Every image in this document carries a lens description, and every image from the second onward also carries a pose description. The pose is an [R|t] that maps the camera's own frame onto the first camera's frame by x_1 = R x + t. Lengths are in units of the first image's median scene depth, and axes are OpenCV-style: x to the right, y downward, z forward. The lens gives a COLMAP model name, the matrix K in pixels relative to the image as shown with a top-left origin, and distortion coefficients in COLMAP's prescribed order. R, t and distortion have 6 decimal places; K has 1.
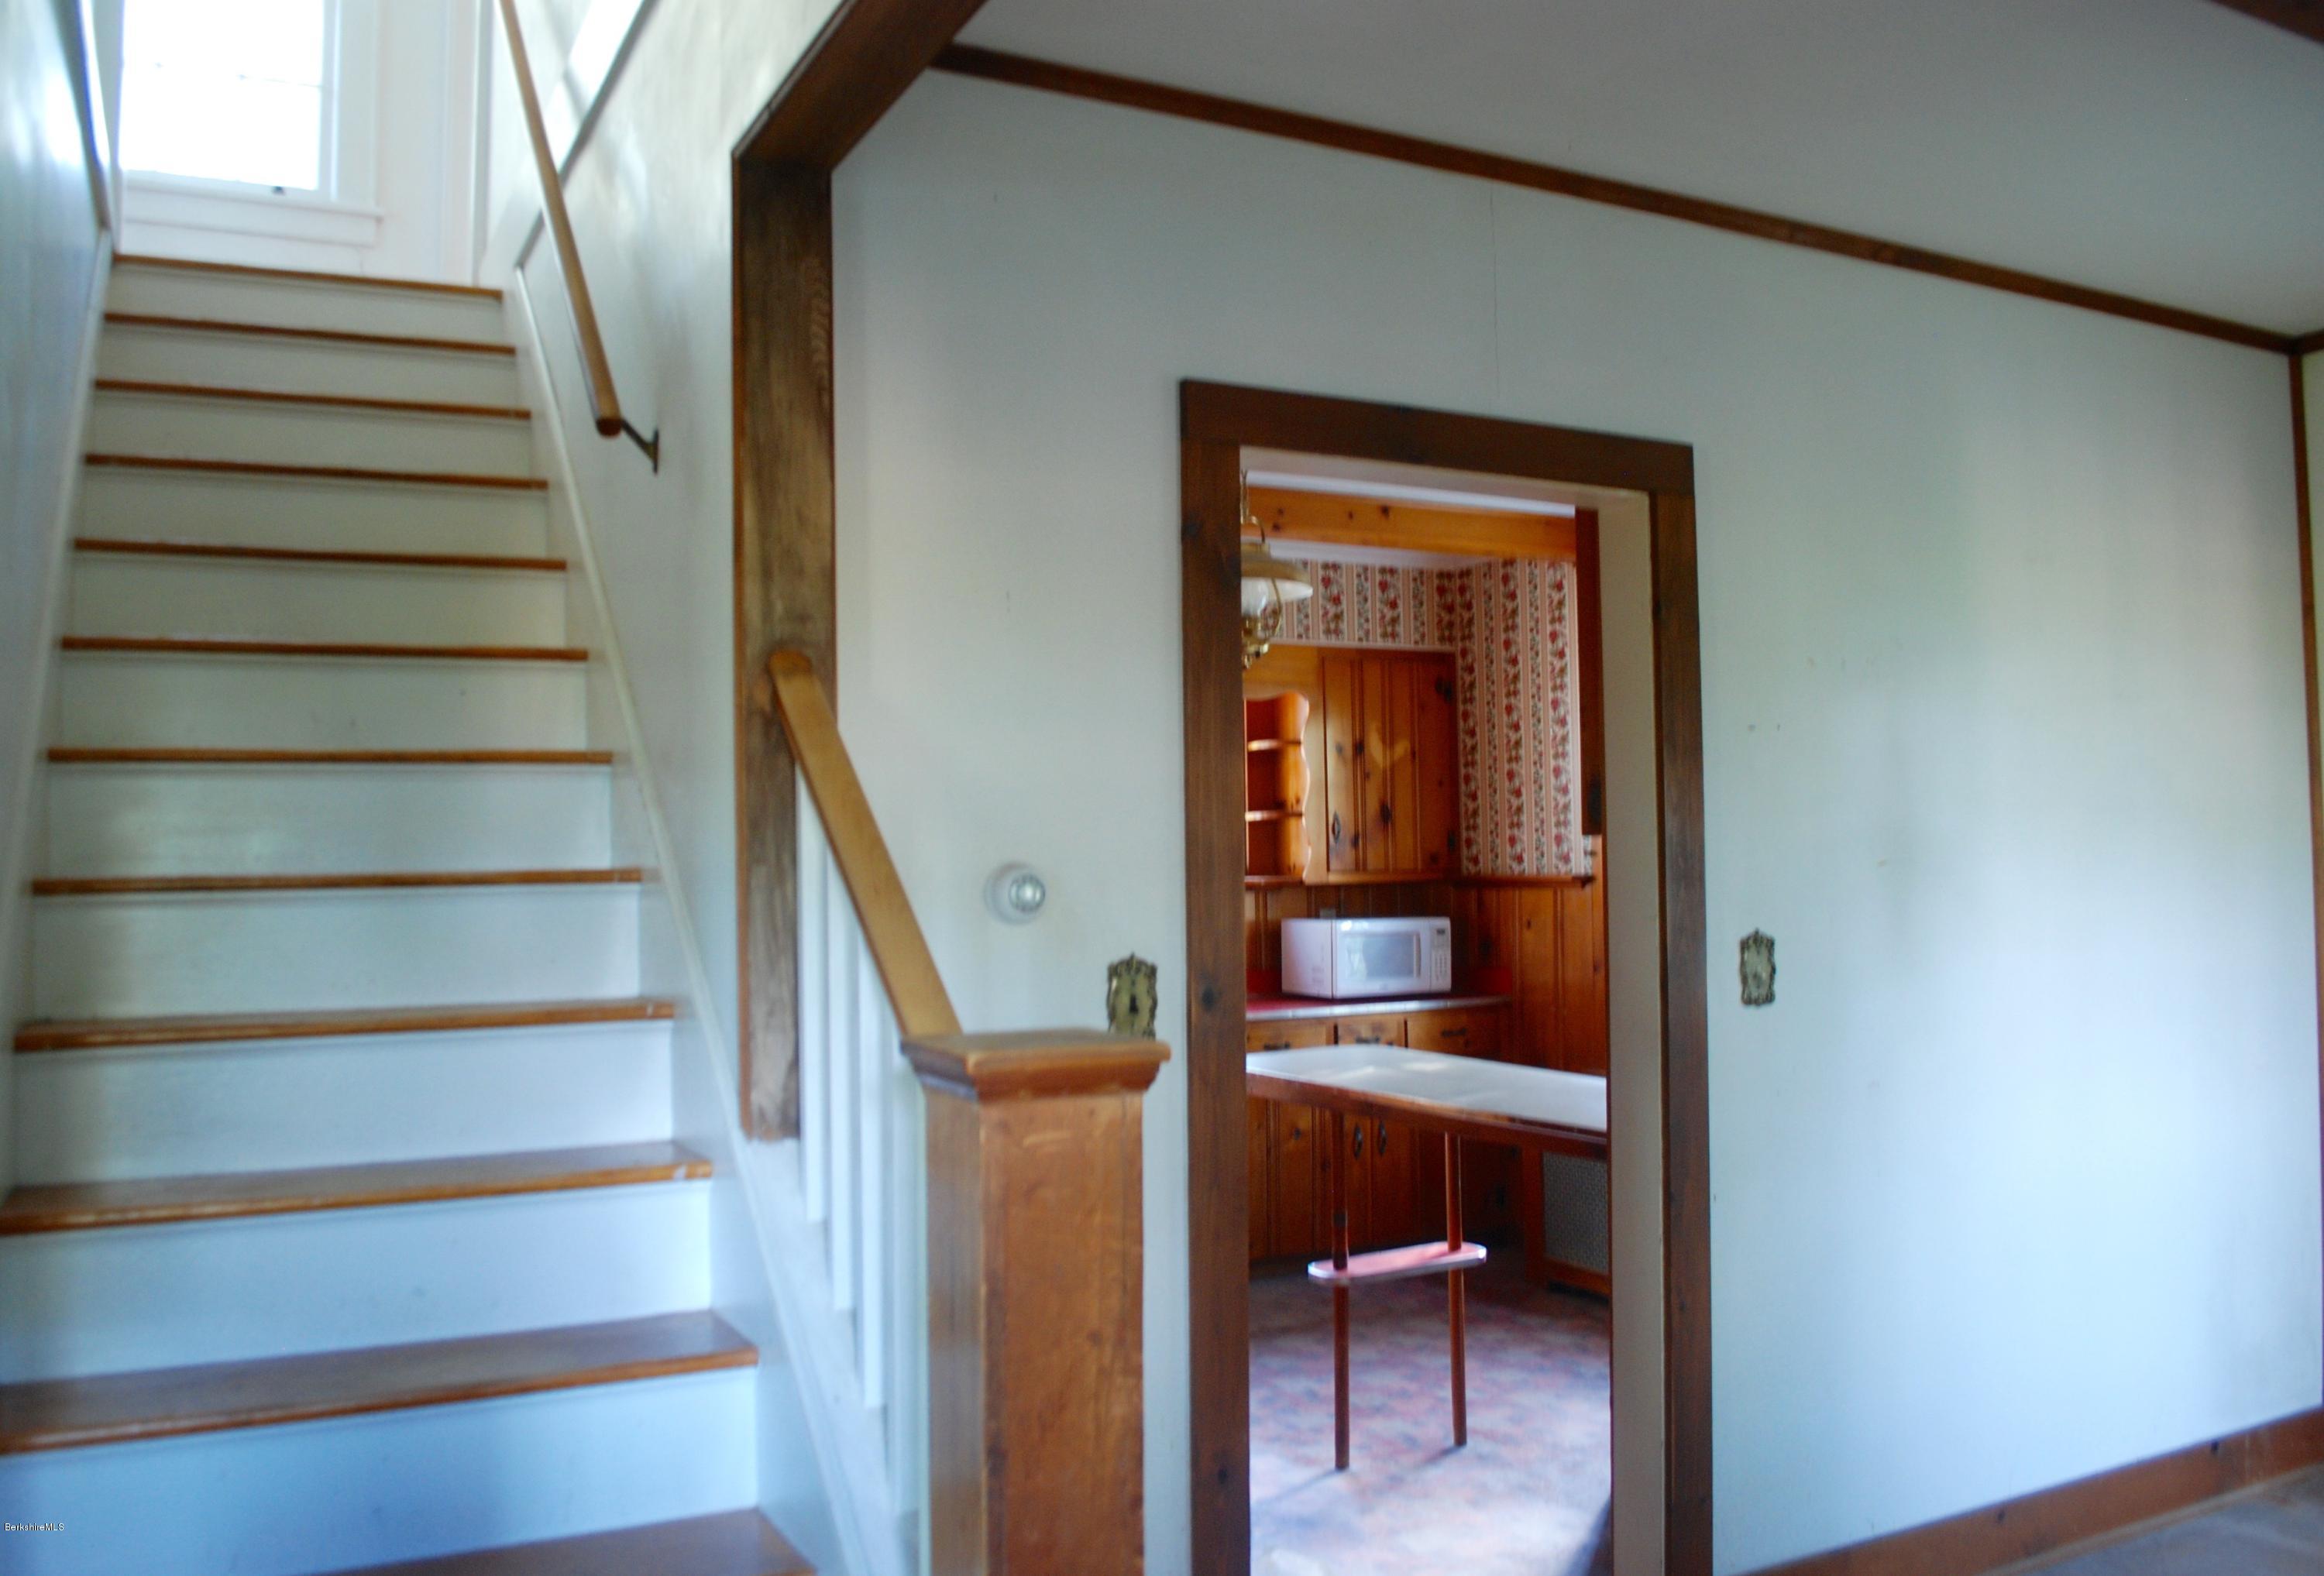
lens RADIAL K [[1870.5, 0, 1160.8], [0, 1870.5, 786.8], [0, 0, 1]] dist [-0.059716, -0.004779]
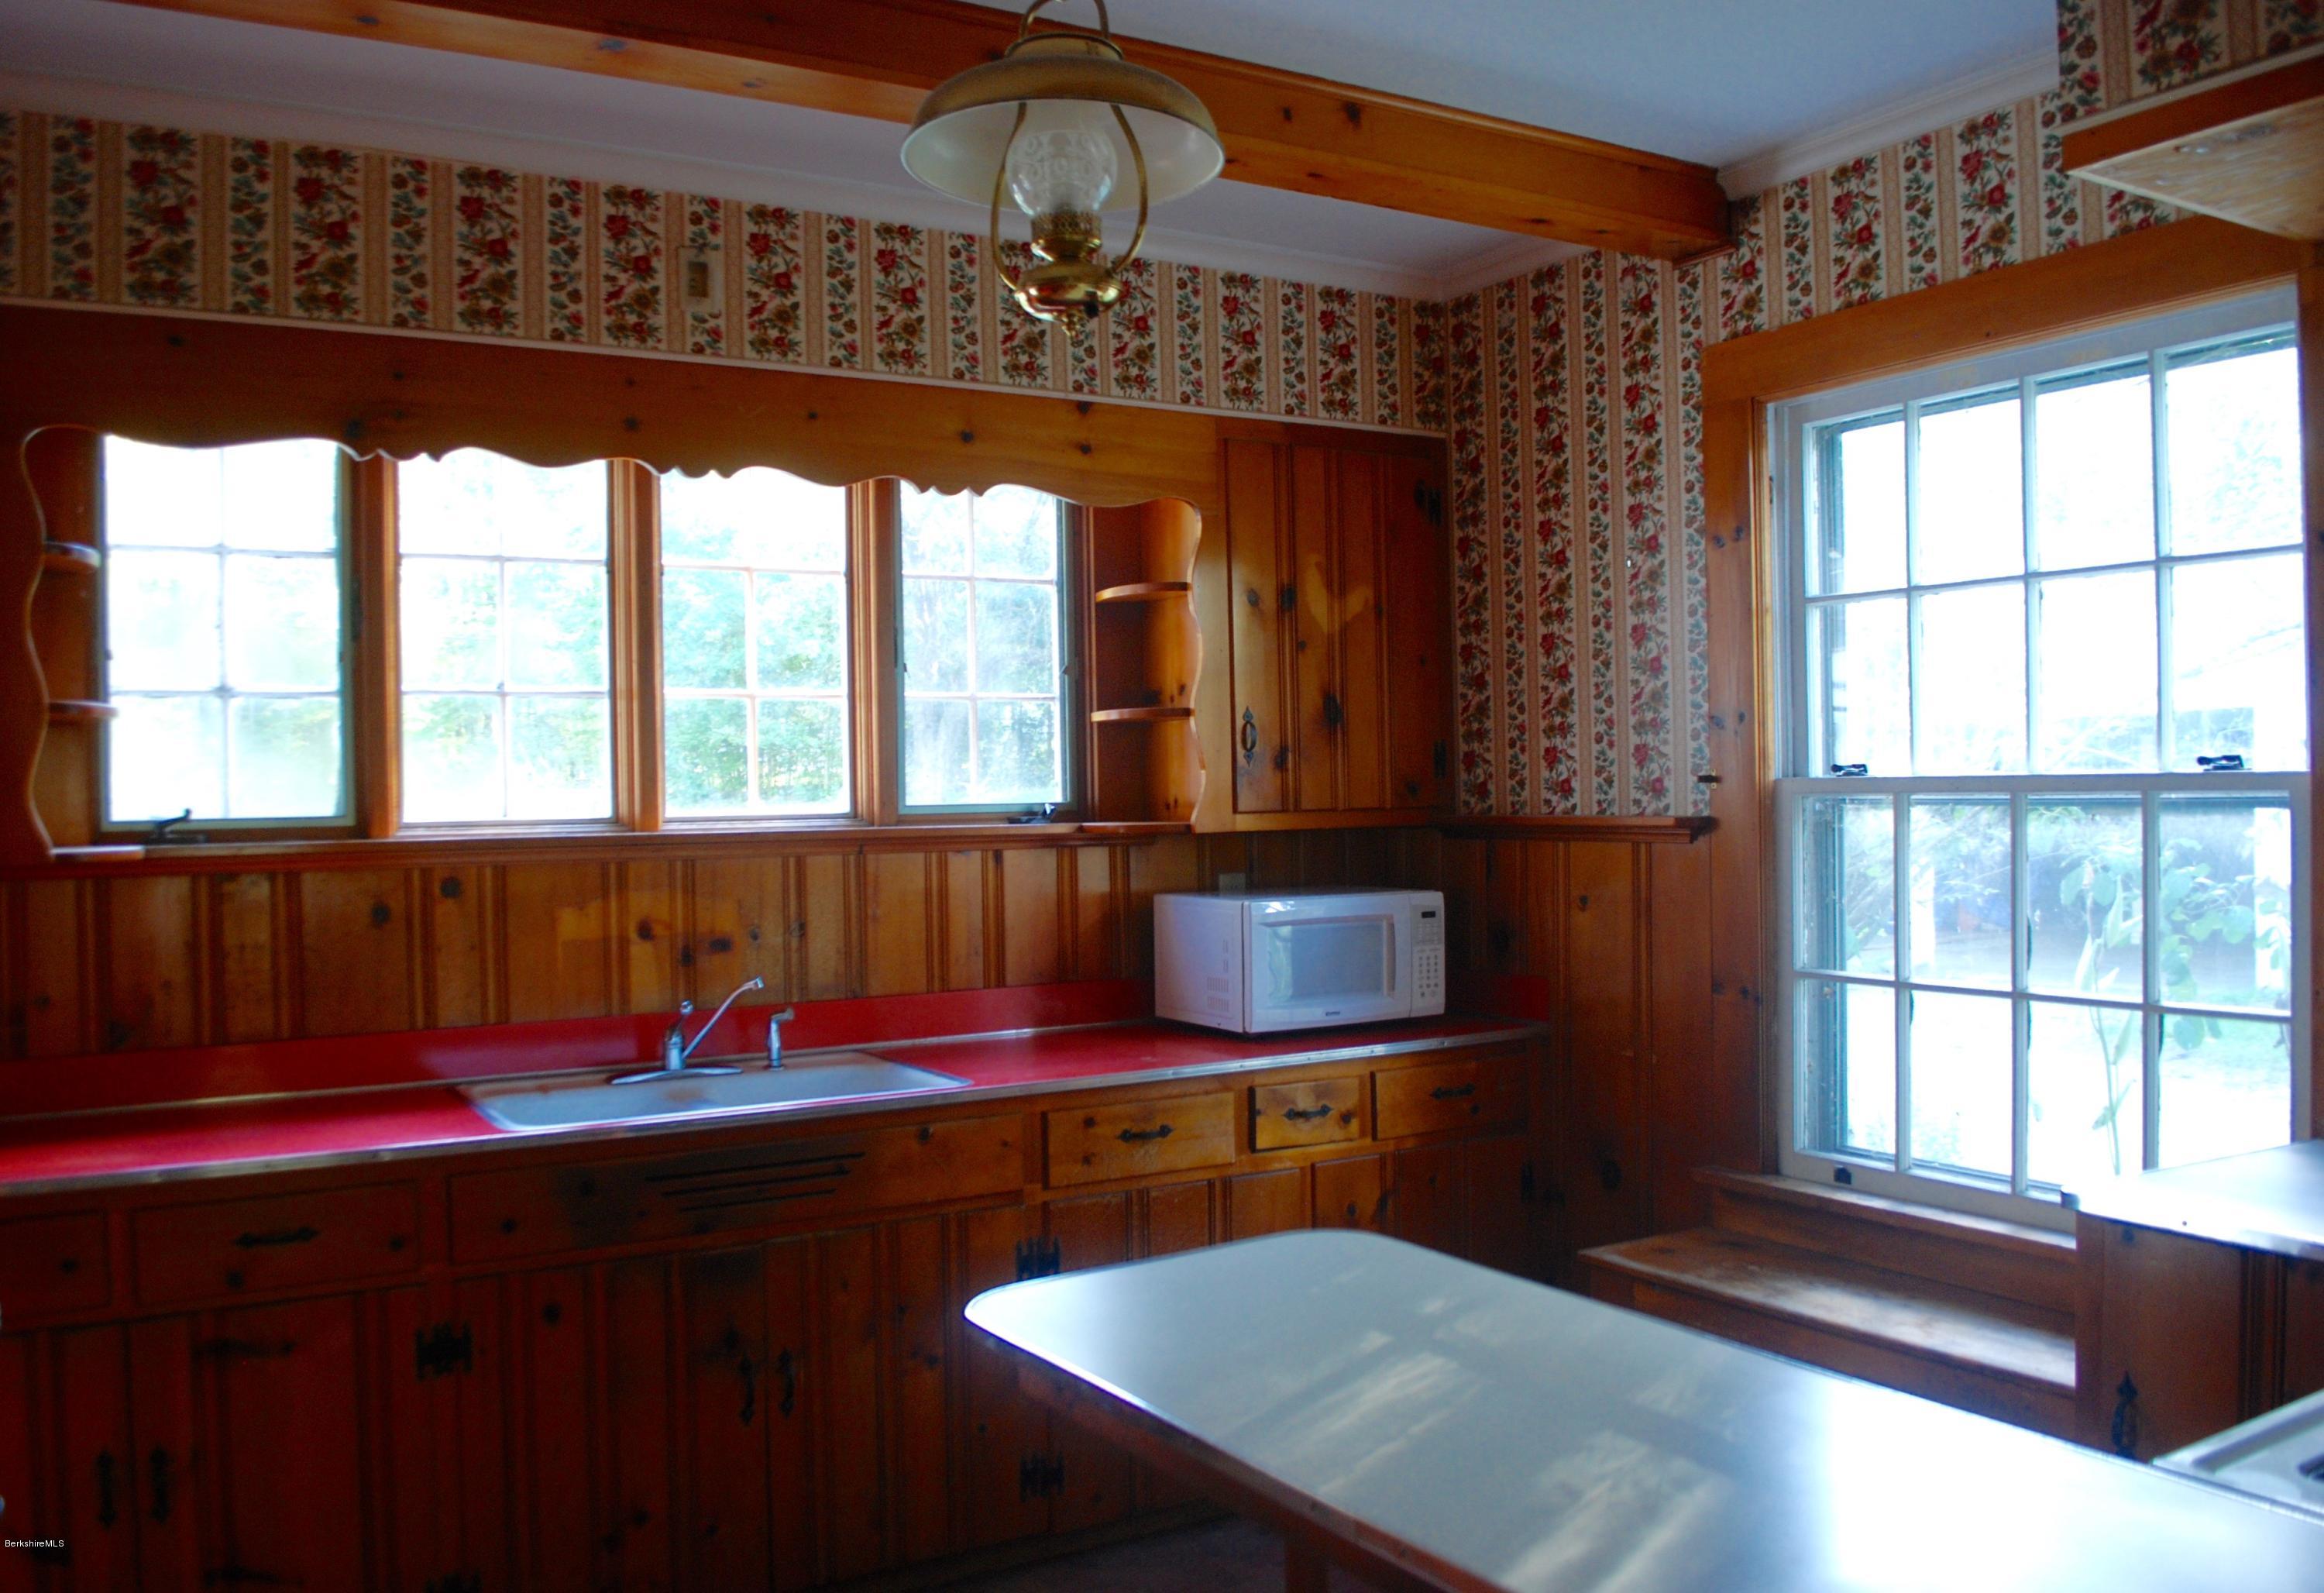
lens RADIAL K [[1870.9, 0, 1159.2], [0, 1870.9, 796.9], [0, 0, 1]] dist [-0.059716, -0.004779]
pose [[0.997905, -0.003994, 0.064572, 0.029104], [0.001170, 0.999043, 0.043713, 0.015607], [-0.064685, -0.043546, 0.996955, 0.425244]]
